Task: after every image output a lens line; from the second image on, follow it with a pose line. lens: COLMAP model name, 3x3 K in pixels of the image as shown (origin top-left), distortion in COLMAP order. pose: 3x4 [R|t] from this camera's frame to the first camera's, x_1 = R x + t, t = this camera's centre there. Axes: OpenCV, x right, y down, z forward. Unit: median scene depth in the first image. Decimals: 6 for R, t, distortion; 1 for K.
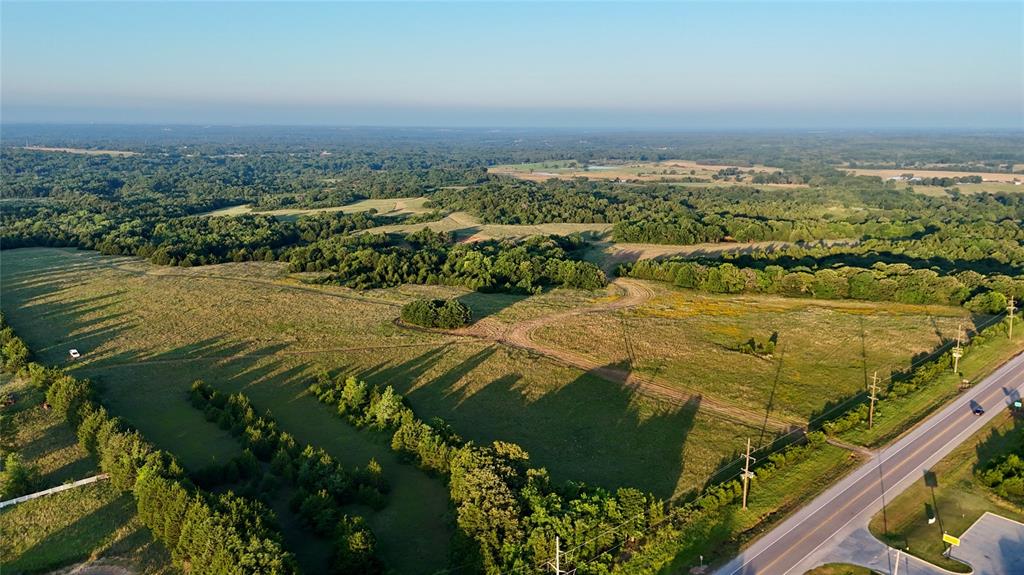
lens RADIAL K [[753.7, 0, 517.8], [0, 753.7, 287.8], [0, 0, 1]] dist [0.096196, -0.101109]
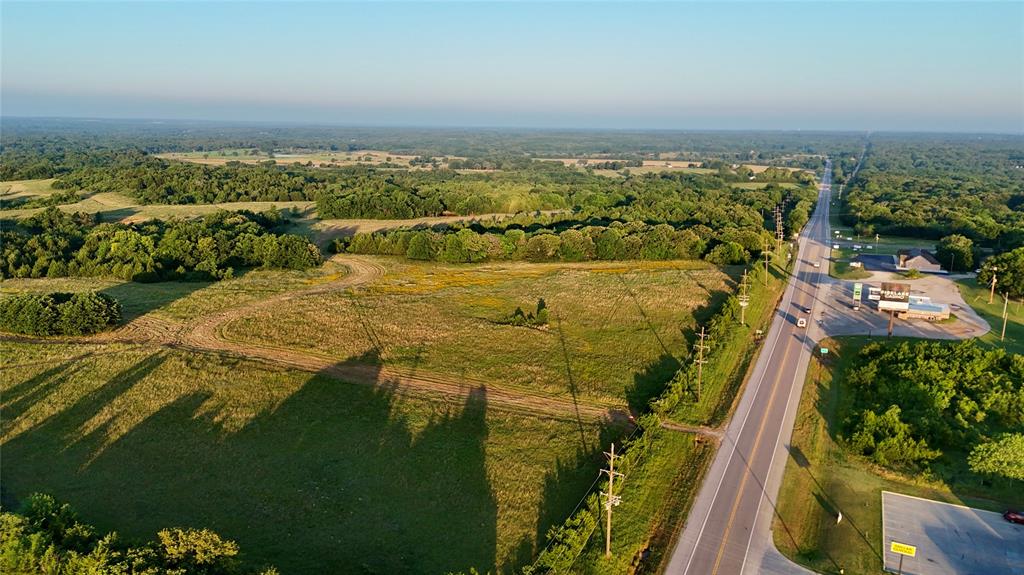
lens RADIAL K [[753.7, 0, 517.8], [0, 753.7, 287.8], [0, 0, 1]] dist [0.096196, -0.101109]
pose [[0.920638, -0.075185, 0.383111, 0.001698], [0.074165, 0.997093, 0.017457, 0.024468], [-0.383310, 0.012342, 0.923537, 0.206118]]
